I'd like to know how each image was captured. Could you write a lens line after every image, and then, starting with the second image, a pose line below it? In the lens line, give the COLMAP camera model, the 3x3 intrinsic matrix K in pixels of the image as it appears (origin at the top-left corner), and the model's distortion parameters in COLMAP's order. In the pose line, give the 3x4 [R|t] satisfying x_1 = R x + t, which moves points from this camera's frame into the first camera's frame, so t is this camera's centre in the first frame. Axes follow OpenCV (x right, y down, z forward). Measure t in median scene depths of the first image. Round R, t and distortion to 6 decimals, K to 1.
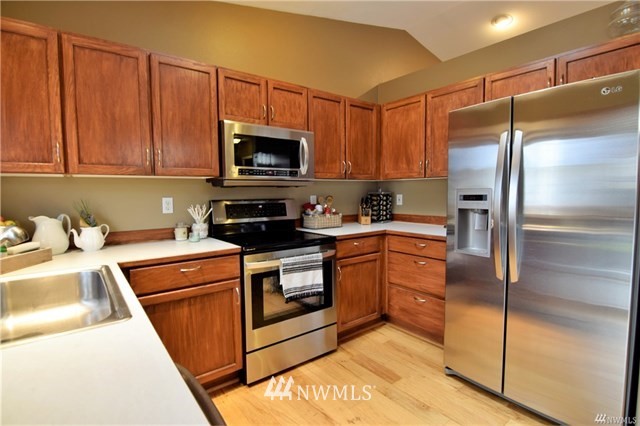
lens RADIAL K [[312.0, 0, 320.0], [0, 312.0, 213.0], [0, 0, 1]] dist [-0.000198, -0.001143]
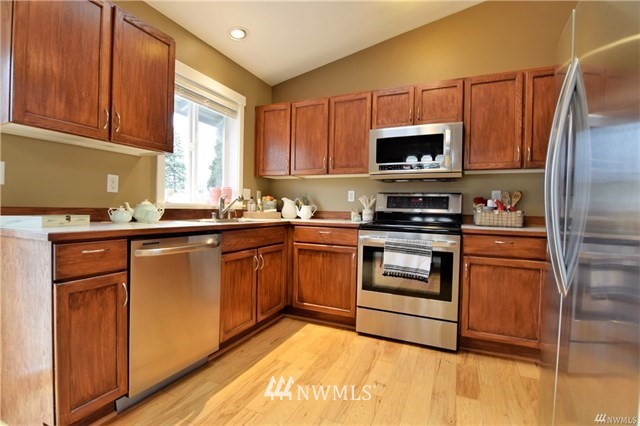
lens RADIAL K [[312.0, 0, 320.0], [0, 312.0, 213.0], [0, 0, 1]] dist [-0.000198, -0.001143]
pose [[0.471600, 0.031934, -0.881234, 0.735038], [-0.087145, 0.996140, -0.010539, 0.083296], [0.877496, 0.081765, 0.472562, 0.205753]]
